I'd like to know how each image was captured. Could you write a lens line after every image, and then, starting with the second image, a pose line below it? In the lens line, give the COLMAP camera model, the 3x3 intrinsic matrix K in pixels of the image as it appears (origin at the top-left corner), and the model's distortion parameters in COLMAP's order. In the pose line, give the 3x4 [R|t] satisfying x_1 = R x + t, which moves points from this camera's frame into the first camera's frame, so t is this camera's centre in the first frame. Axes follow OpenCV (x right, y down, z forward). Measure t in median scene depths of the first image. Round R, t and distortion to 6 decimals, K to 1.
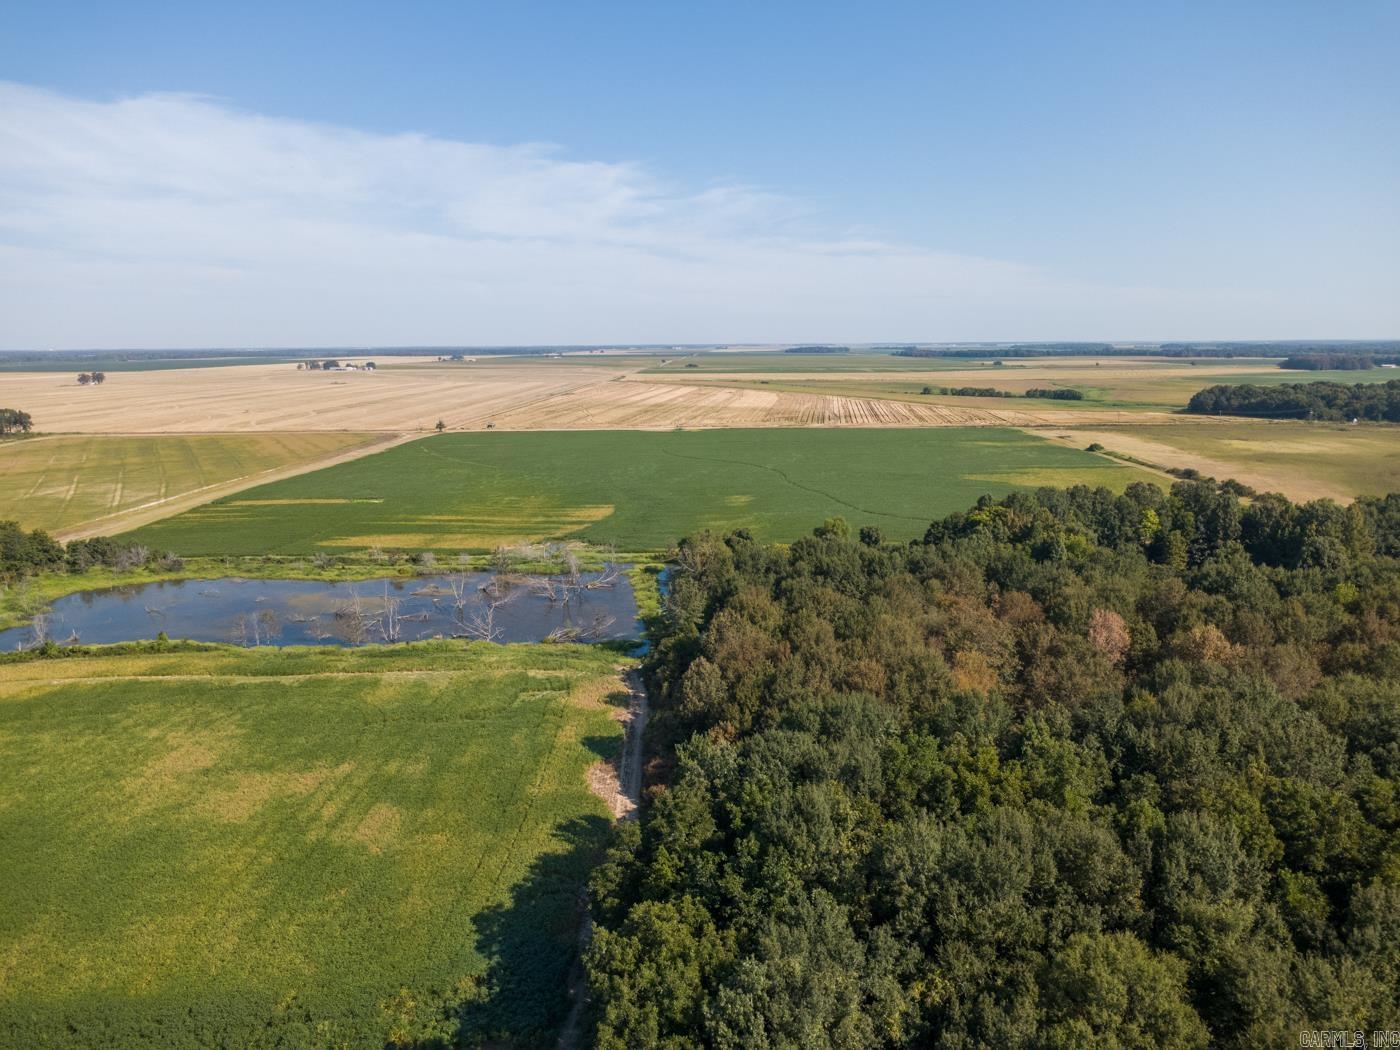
lens RADIAL K [[988.9, 0, 700.0], [0, 988.9, 525.0], [0, 0, 1]] dist [-0.001860, 0.006059]
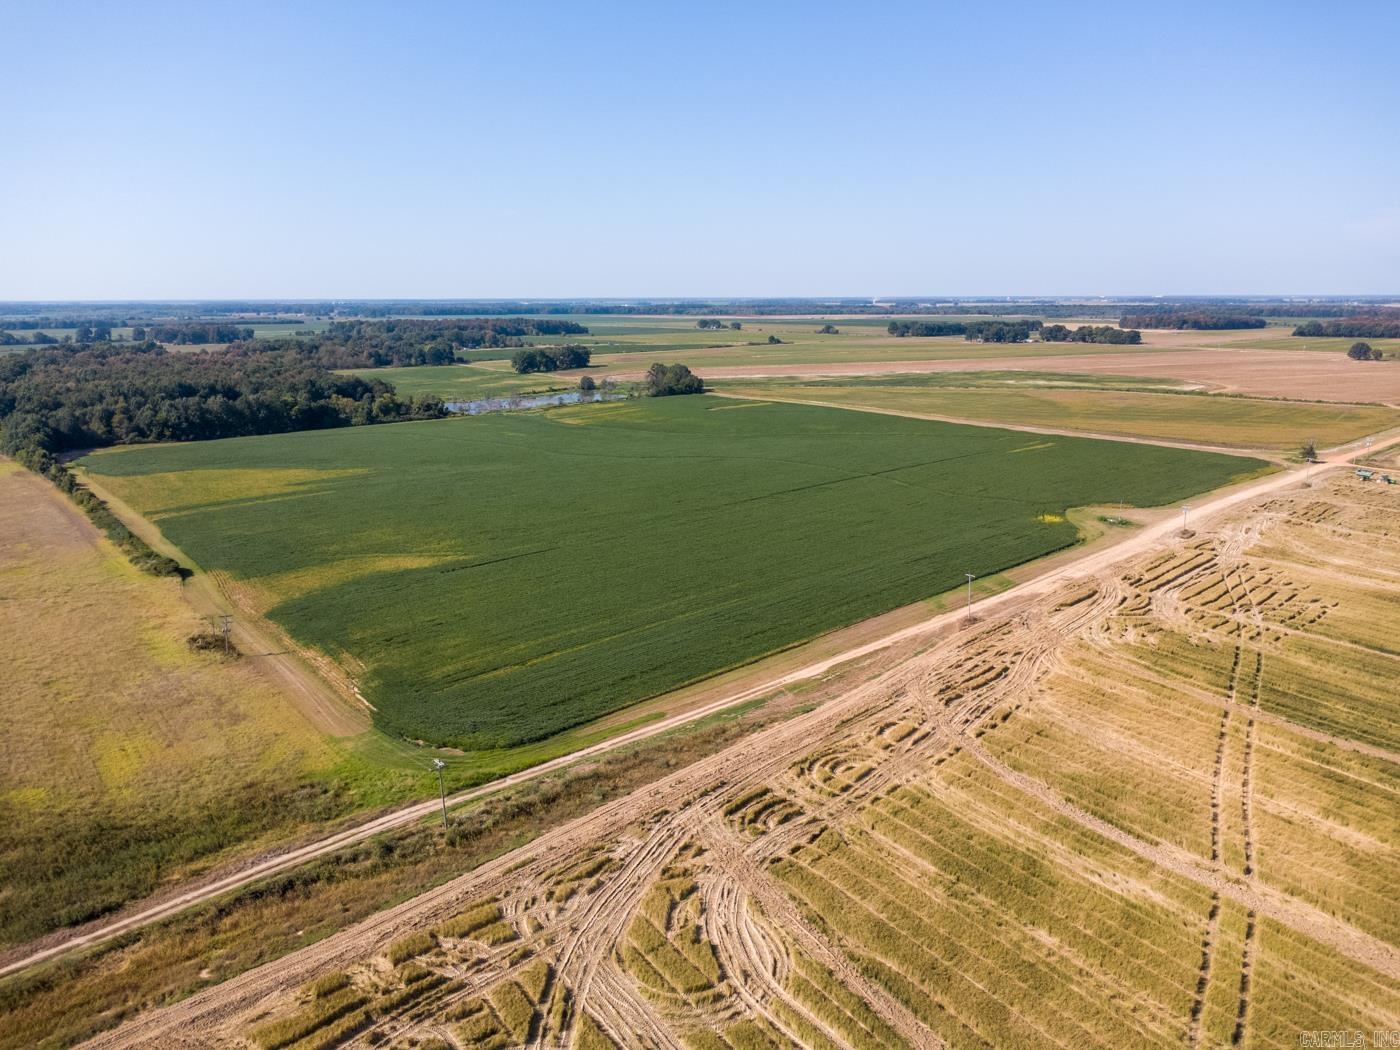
lens RADIAL K [[987.4, 0, 700.6], [0, 987.4, 530.6], [0, 0, 1]] dist [0.004120, -0.000812]
pose [[-0.747377, 0.165160, -0.643545, 0.903821], [-0.112116, 0.923368, 0.367179, -0.522378], [0.654872, 0.346573, -0.671587, 2.609287]]
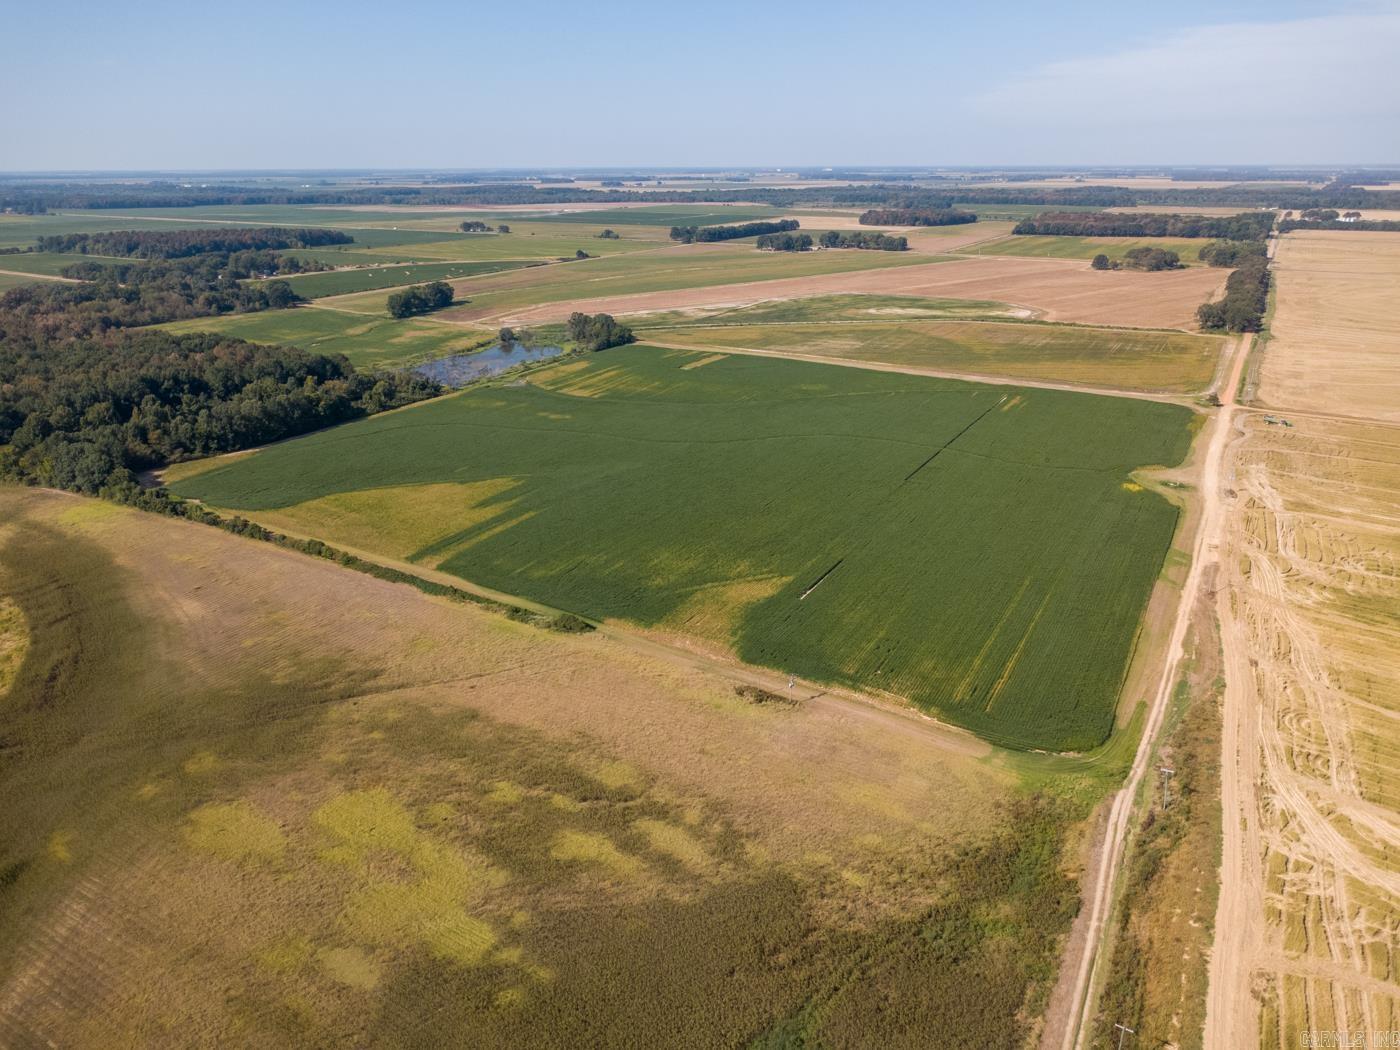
lens RADIAL K [[987.4, 0, 700.6], [0, 987.4, 530.6], [0, 0, 1]] dist [0.004120, -0.000812]
pose [[-0.505432, 0.311974, -0.804494, 1.380347], [-0.149579, 0.886556, 0.437772, -0.650497], [0.849803, 0.341600, -0.401429, 2.224873]]
